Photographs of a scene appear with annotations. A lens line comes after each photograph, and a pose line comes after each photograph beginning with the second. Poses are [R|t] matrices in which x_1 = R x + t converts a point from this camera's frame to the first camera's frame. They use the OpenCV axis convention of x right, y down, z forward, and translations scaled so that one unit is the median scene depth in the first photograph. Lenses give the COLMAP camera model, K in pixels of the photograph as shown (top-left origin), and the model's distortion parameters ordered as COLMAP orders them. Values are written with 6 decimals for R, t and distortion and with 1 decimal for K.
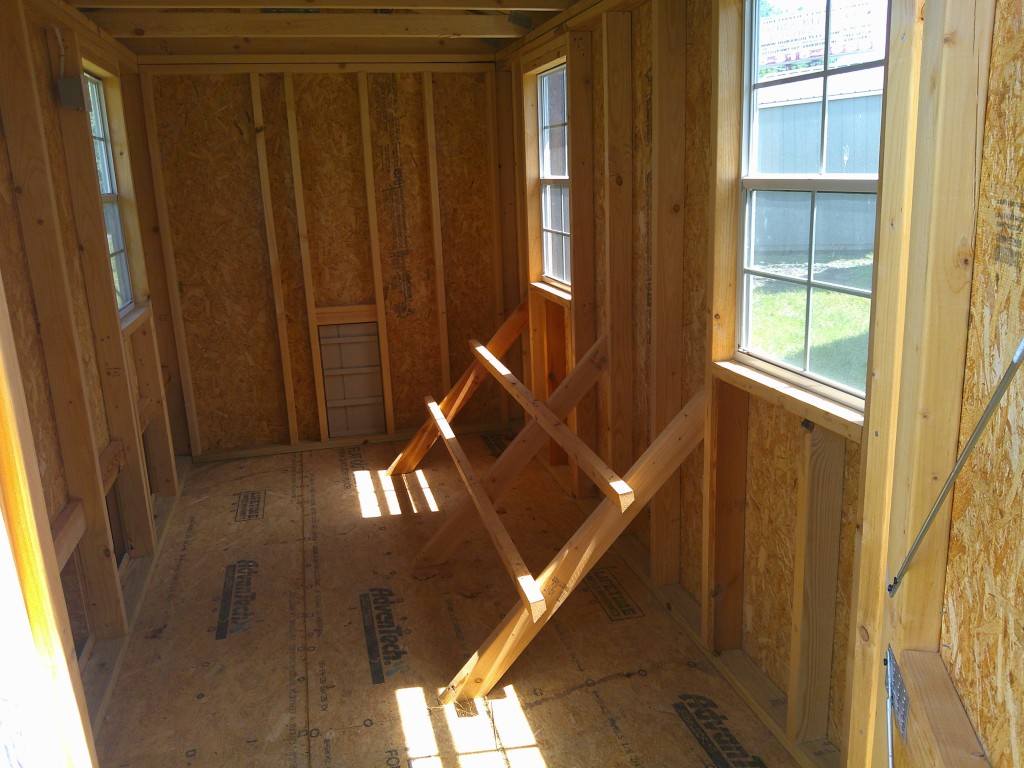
lens RADIAL K [[832.6, 0, 532.7], [0, 832.6, 415.6], [0, 0, 1]] dist [0.099917, -0.250536]
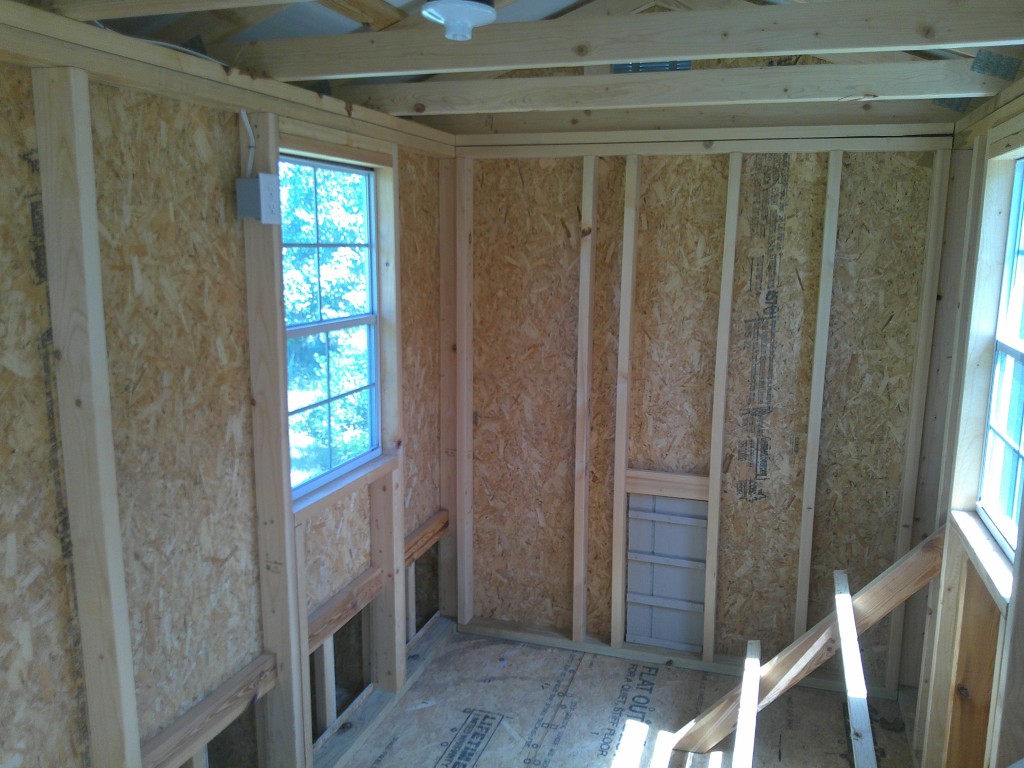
lens RADIAL K [[832.6, 0, 532.7], [0, 832.6, 415.6], [0, 0, 1]] dist [0.099917, -0.250536]
pose [[0.844240, 0.149144, -0.514796, 0.038755], [-0.178772, 0.983857, -0.008140, -0.157262], [0.505272, 0.098903, 0.857274, 0.338380]]
